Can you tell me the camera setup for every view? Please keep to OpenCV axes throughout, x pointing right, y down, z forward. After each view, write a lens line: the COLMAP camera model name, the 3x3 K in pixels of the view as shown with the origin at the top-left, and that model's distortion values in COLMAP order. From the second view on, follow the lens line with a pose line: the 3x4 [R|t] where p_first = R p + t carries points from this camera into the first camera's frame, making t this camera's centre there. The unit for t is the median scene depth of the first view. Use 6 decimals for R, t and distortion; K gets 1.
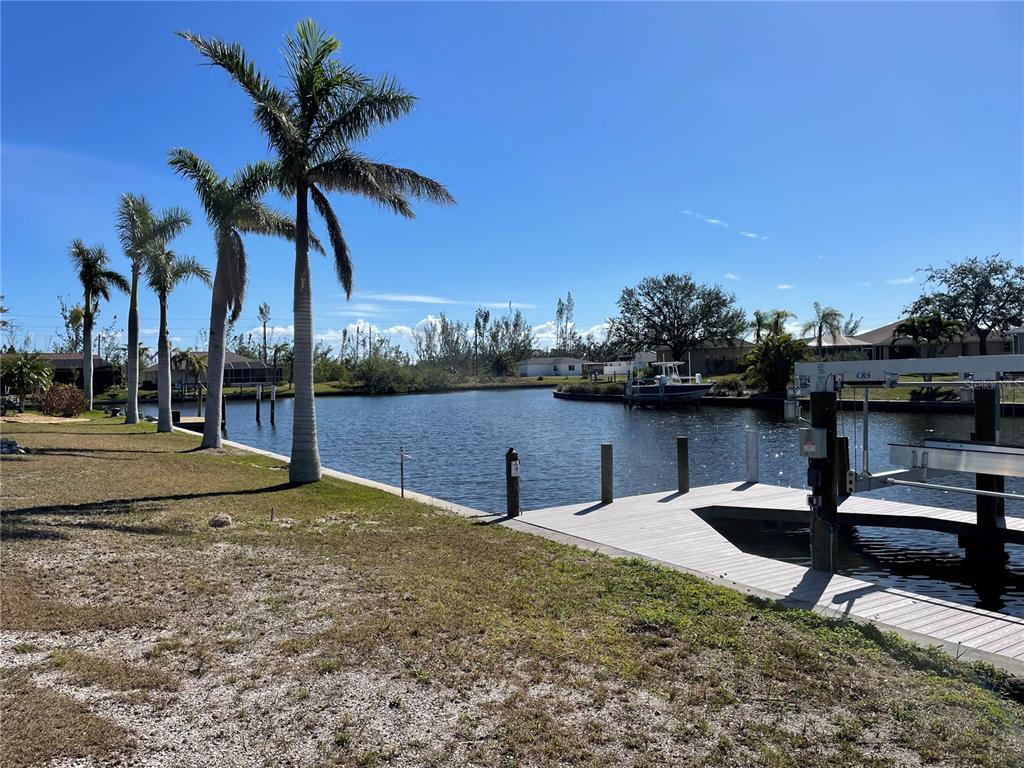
lens RADIAL K [[760.4, 0, 503.8], [0, 760.4, 385.2], [0, 0, 1]] dist [0.090182, -0.119591]
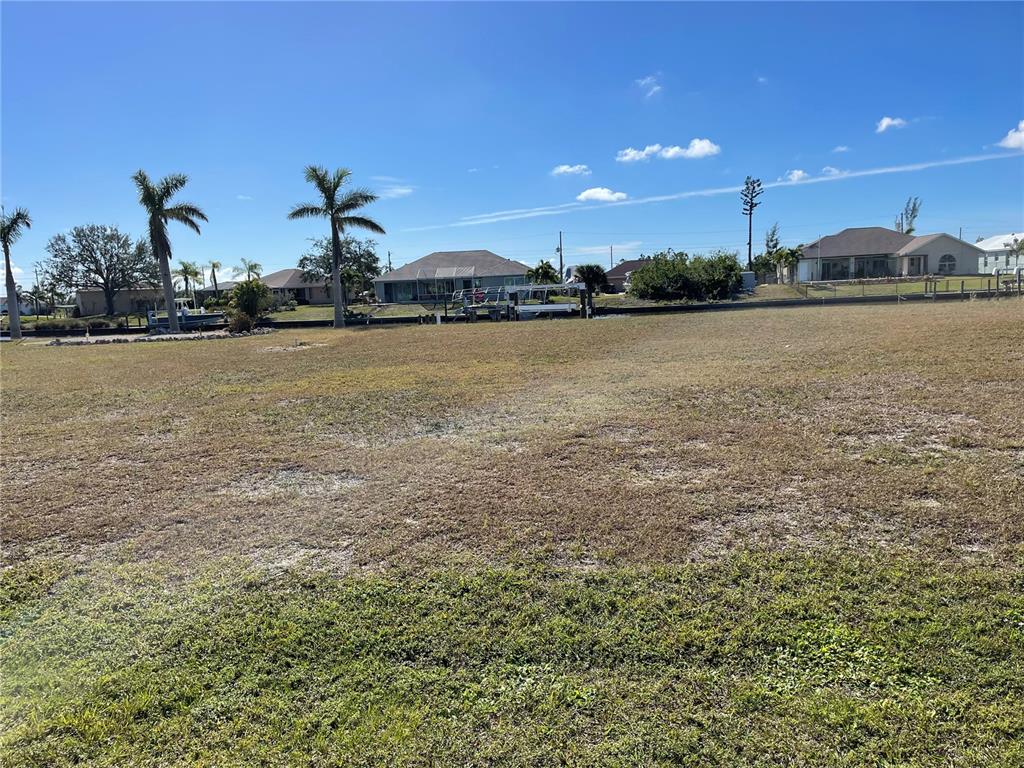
lens RADIAL K [[760.4, 0, 507.6], [0, 760.4, 379.5], [0, 0, 1]] dist [0.090182, -0.119591]
pose [[0.587774, -0.093359, 0.803620, -0.472532], [0.043010, 0.995521, 0.084195, 0.019191], [-0.807881, -0.014924, 0.589157, -0.234695]]
